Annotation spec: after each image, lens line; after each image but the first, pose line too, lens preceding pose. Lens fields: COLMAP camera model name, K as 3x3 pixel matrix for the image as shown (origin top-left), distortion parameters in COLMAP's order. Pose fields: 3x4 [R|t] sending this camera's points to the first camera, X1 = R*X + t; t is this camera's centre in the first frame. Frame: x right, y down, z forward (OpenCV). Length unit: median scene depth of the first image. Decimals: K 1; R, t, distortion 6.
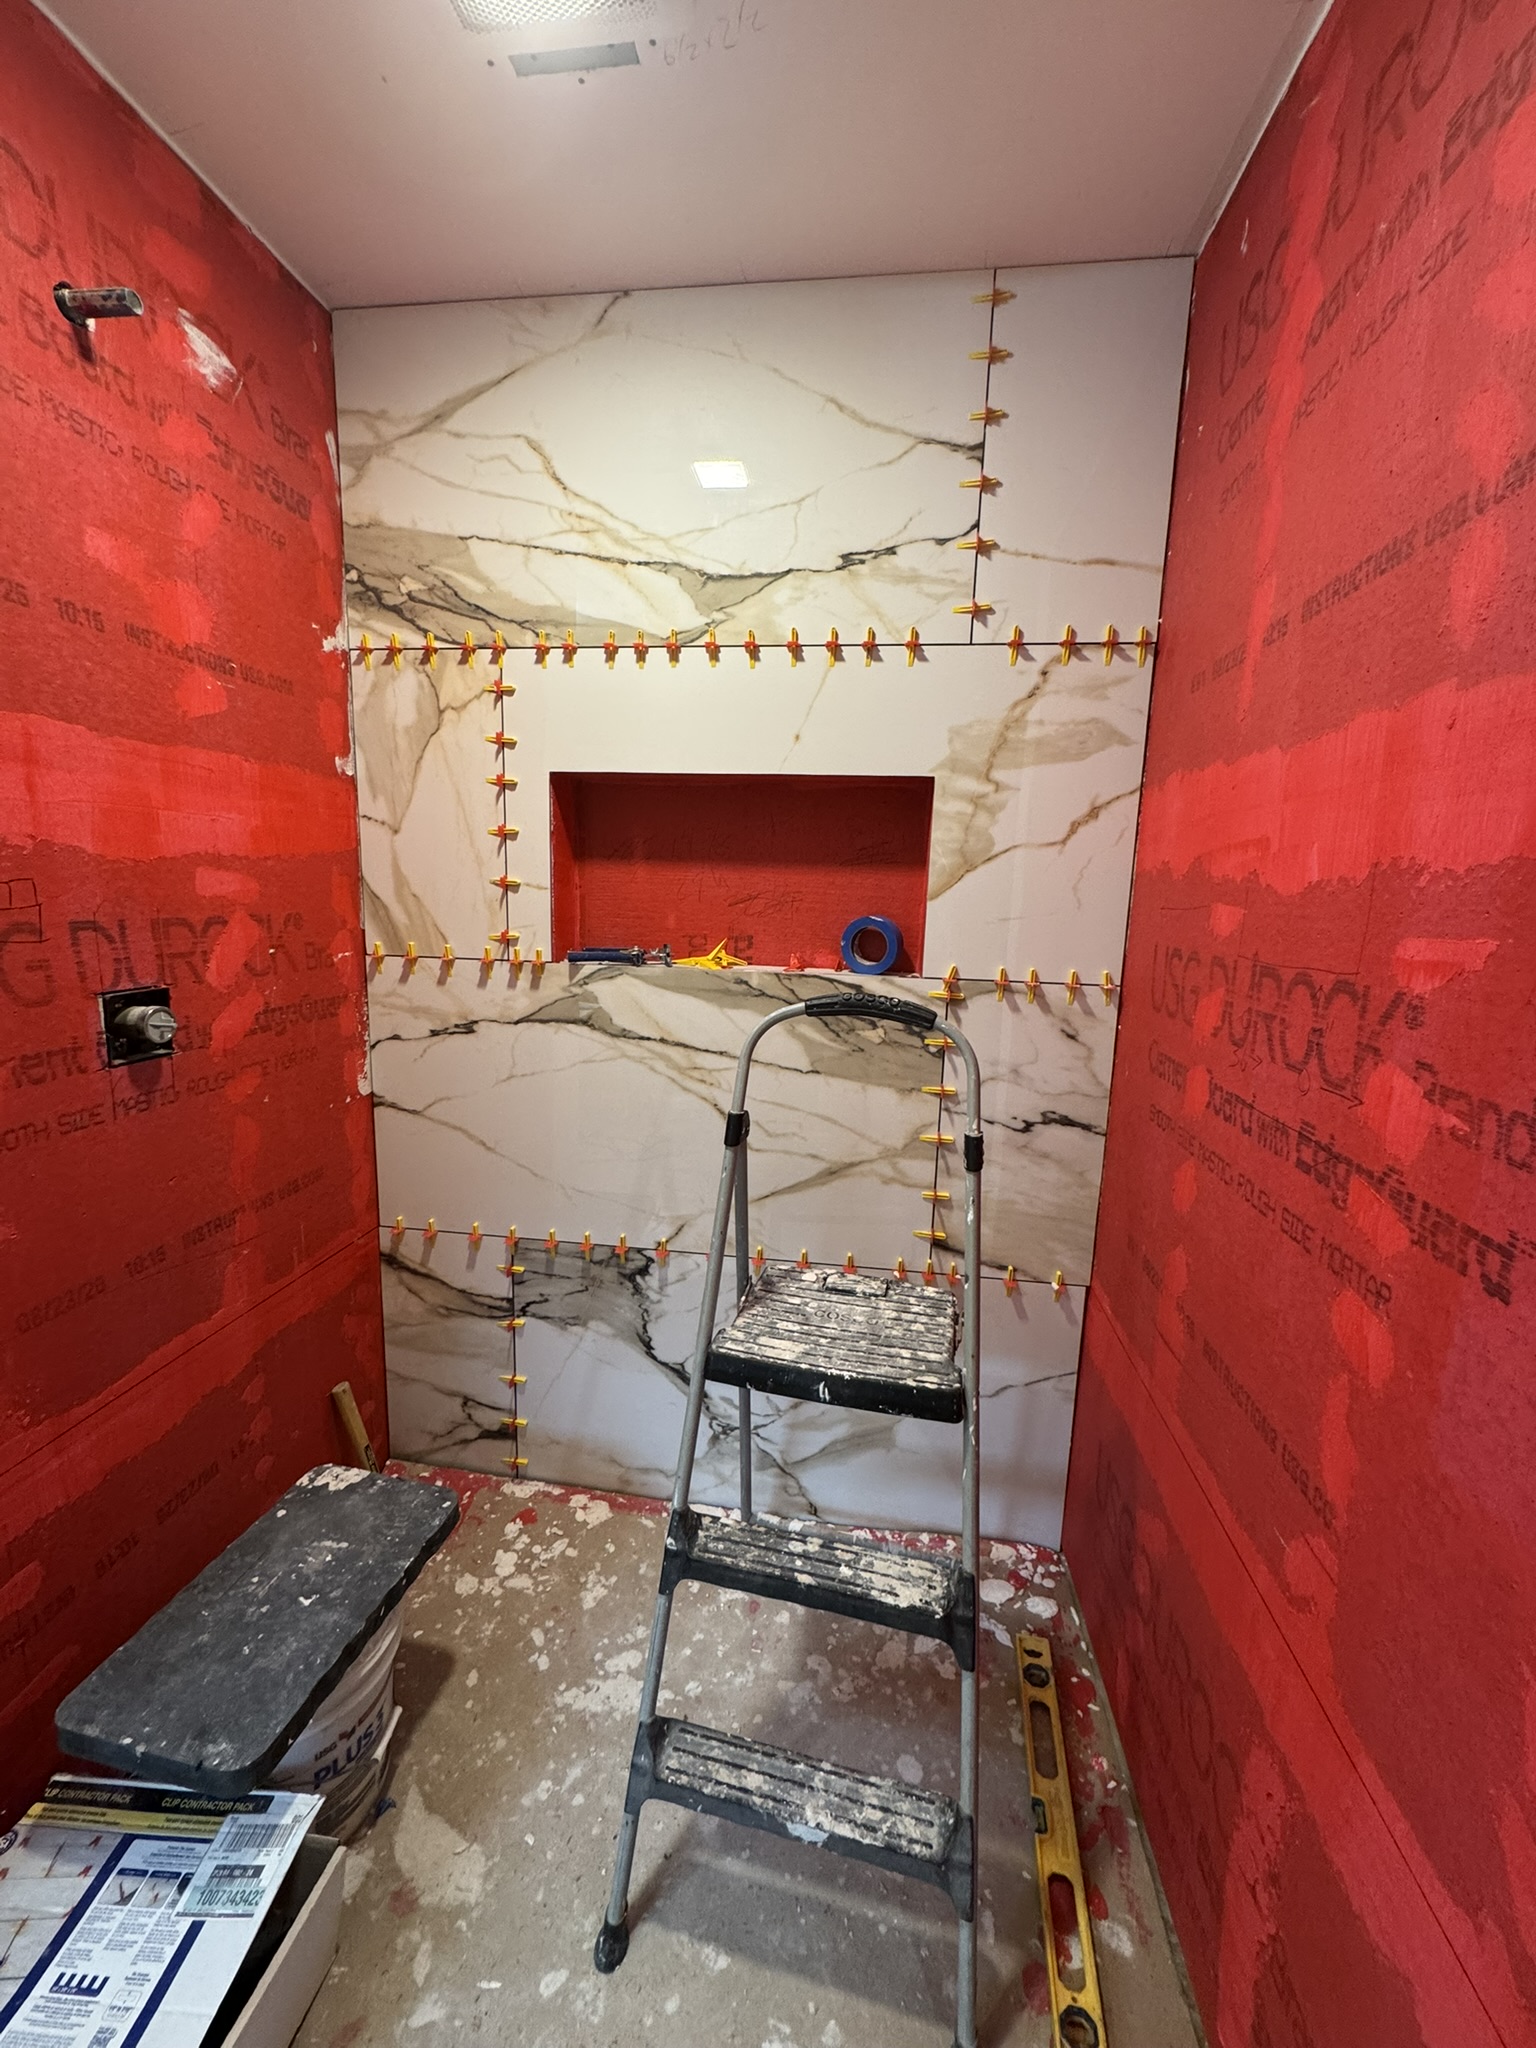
lens RADIAL K [[814.8, 0, 768.4], [0, 814.8, 1022.9], [0, 0, 1]] dist [-0.001926, 0.000219]
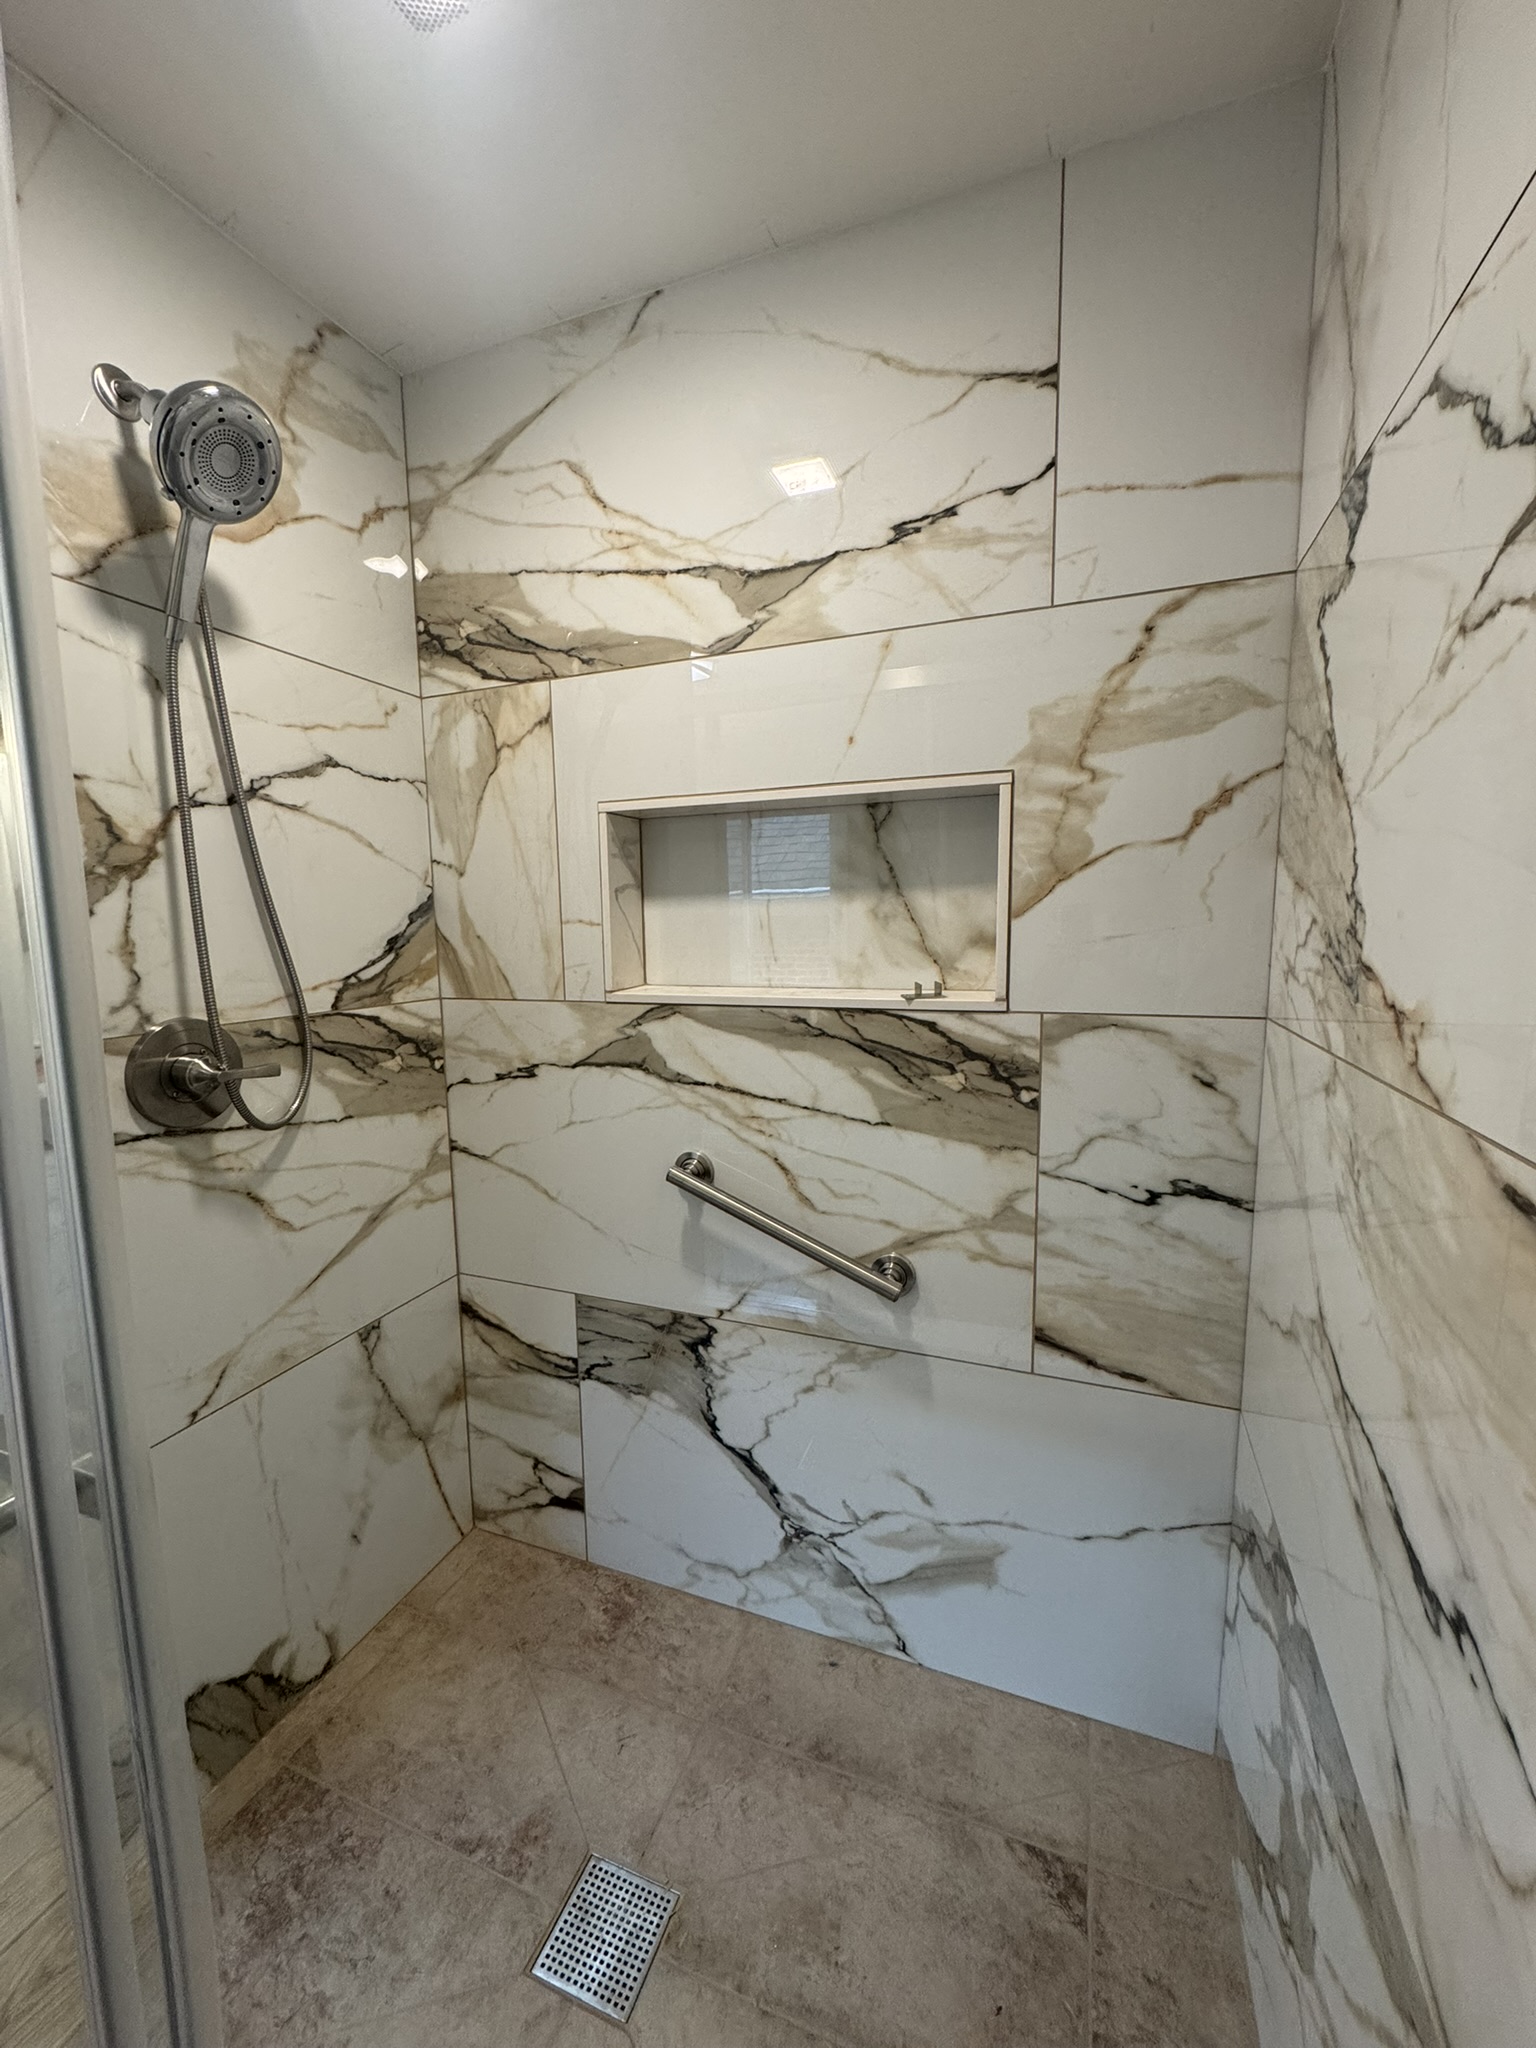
lens RADIAL K [[814.8, 0, 768.4], [0, 814.8, 1022.9], [0, 0, 1]] dist [-0.001926, 0.000219]
pose [[0.970728, -0.014096, -0.239768, 0.151457], [0.003560, 0.999011, -0.044322, -0.008609], [0.240156, 0.042171, 0.969818, 0.141511]]
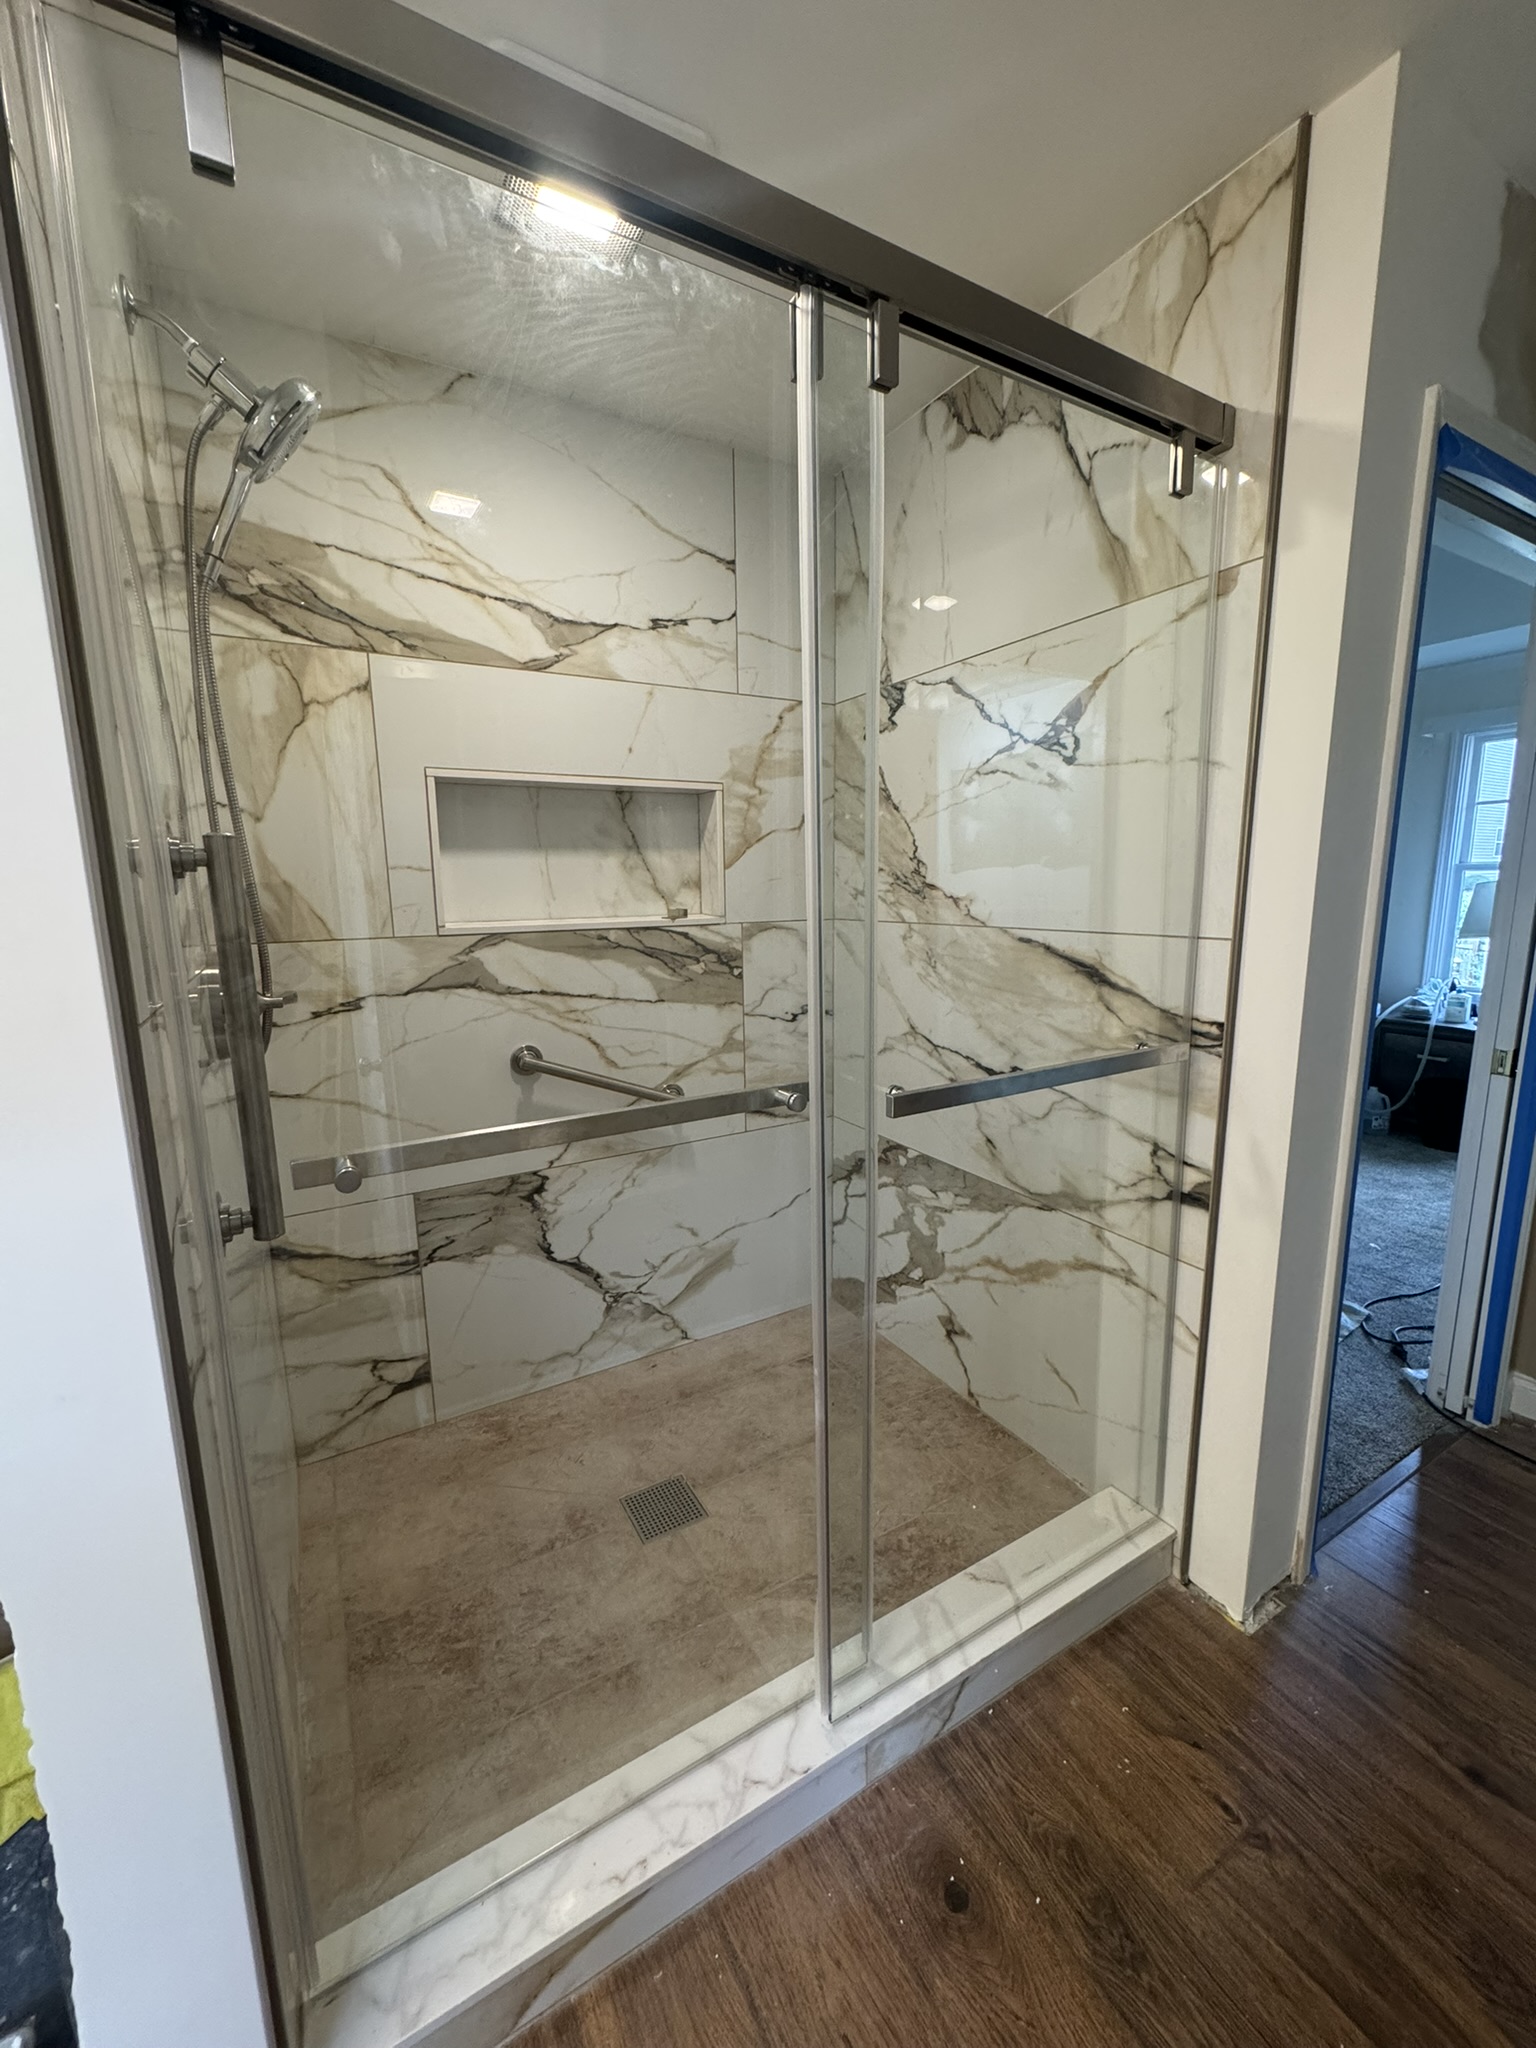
lens RADIAL K [[814.8, 0, 768.4], [0, 814.8, 1022.9], [0, 0, 1]] dist [-0.001926, 0.000219]
pose [[0.793558, -0.142622, 0.591545, -0.626222], [0.136797, 0.989074, 0.054953, 0.048974], [-0.592919, 0.037314, 0.804397, -0.188362]]
